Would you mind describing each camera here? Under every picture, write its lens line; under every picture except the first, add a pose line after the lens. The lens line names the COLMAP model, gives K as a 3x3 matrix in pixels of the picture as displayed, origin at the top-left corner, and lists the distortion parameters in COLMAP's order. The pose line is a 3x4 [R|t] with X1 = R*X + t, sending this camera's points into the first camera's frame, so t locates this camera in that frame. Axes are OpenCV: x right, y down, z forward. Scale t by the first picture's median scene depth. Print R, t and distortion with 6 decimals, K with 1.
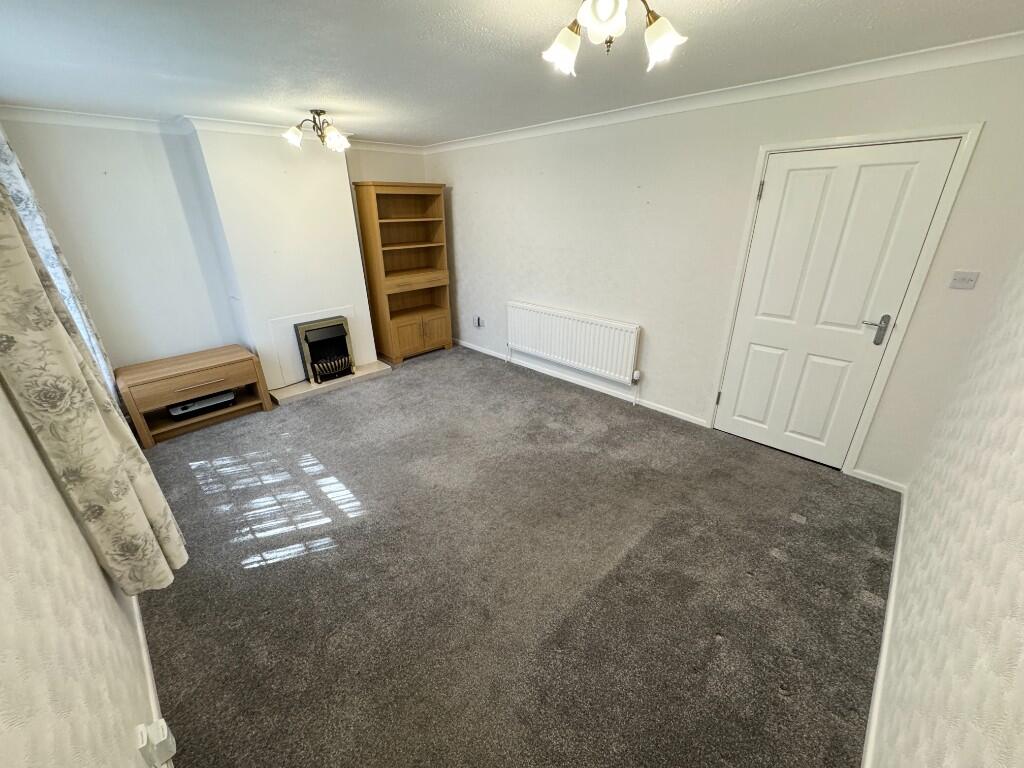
lens RADIAL K [[410.6, 0, 511.2], [0, 410.6, 384.5], [0, 0, 1]] dist [0.000157, 0.000157]
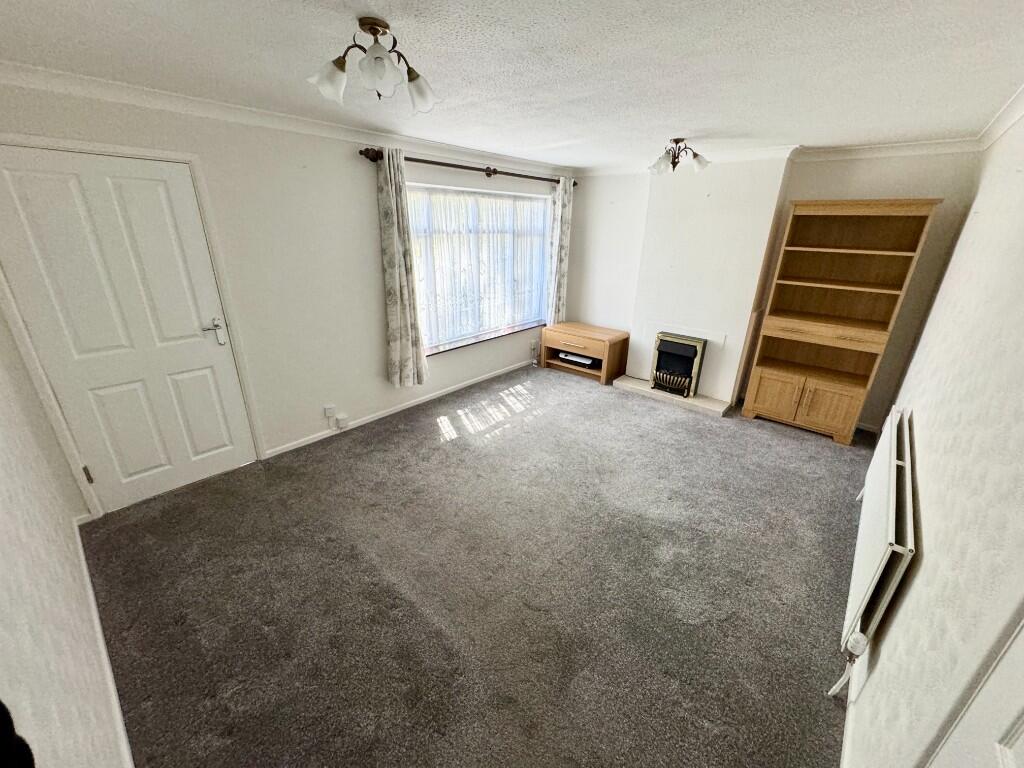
lens RADIAL K [[410.6, 0, 511.6], [0, 410.6, 382.9], [0, 0, 1]] dist [0.000157, 0.000157]
pose [[0.056897, 0.377919, -0.924089, 0.490614], [-0.412802, 0.851669, 0.322885, -0.204594], [0.909042, 0.363094, 0.204463, 0.427154]]
